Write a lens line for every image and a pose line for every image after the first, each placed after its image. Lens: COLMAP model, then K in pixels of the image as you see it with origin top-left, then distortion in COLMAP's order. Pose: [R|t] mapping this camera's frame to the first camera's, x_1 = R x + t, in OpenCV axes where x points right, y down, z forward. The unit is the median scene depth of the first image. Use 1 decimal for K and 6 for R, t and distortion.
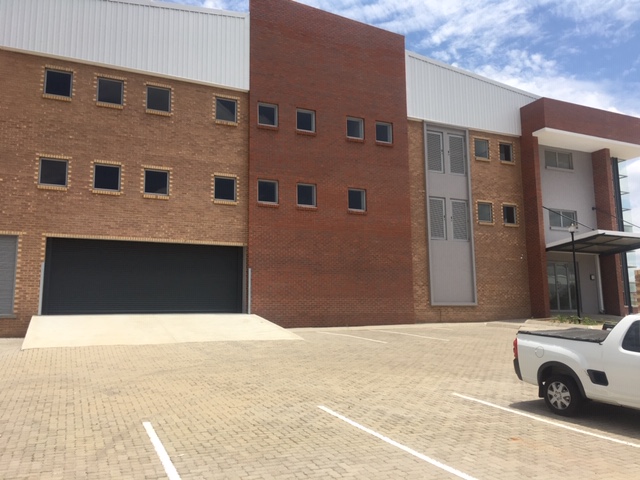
lens RADIAL K [[540.2, 0, 317.4], [0, 540.2, 240.9], [0, 0, 1]] dist [0.080057, -0.105316]
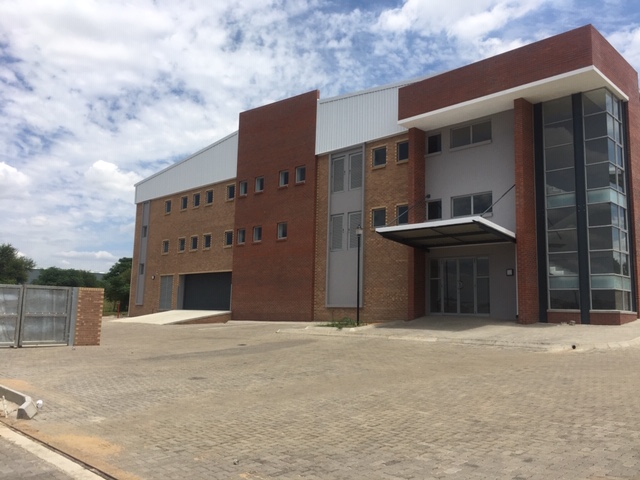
lens RADIAL K [[540.2, 0, 324.6], [0, 540.2, 239.1], [0, 0, 1]] dist [0.080057, -0.105316]
pose [[0.350828, -0.102224, -0.930844, 1.555232], [0.117286, 0.990993, -0.064625, 0.053196], [0.929066, -0.086503, 0.359658, 0.663583]]
